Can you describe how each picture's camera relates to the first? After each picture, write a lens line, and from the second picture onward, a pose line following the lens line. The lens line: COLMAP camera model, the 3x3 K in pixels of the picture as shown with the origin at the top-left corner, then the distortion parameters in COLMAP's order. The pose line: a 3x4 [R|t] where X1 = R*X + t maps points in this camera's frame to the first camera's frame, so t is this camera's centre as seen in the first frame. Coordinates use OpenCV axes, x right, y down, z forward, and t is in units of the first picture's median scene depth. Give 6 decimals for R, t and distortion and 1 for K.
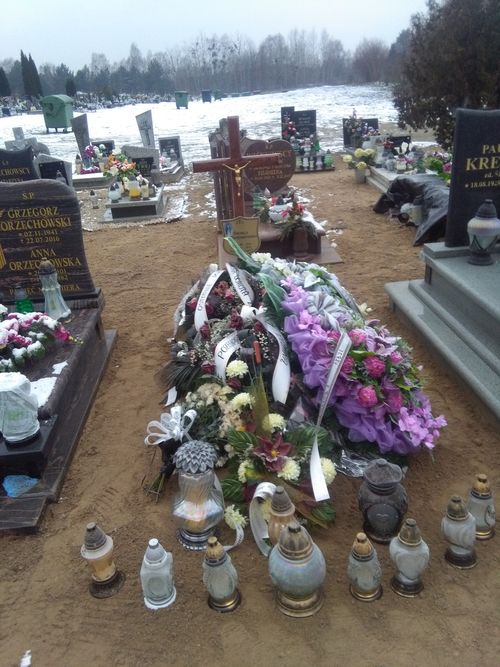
lens RADIAL K [[580.0, 0, 250.0], [0, 580.0, 333.5], [0, 0, 1]] dist [0.088602, -0.120607]
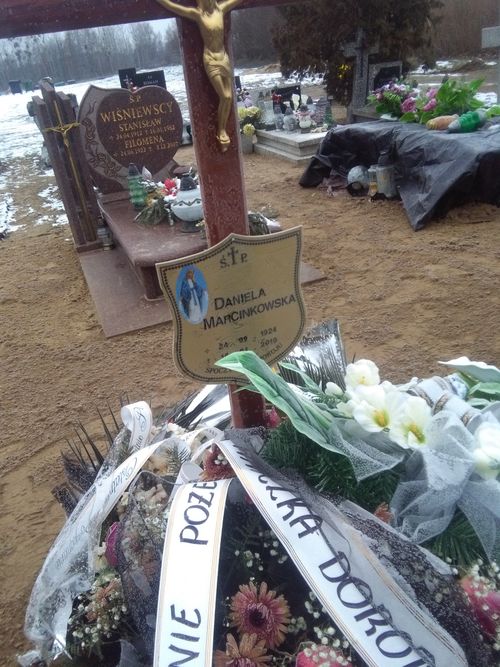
lens RADIAL K [[580.0, 0, 250.0], [0, 580.0, 333.5], [0, 0, 1]] dist [0.088602, -0.120607]
pose [[0.957021, -0.180067, 0.227348, -0.027239], [0.175195, 0.983654, 0.041600, -0.063573], [-0.231122, 0.000019, 0.972925, 0.285828]]
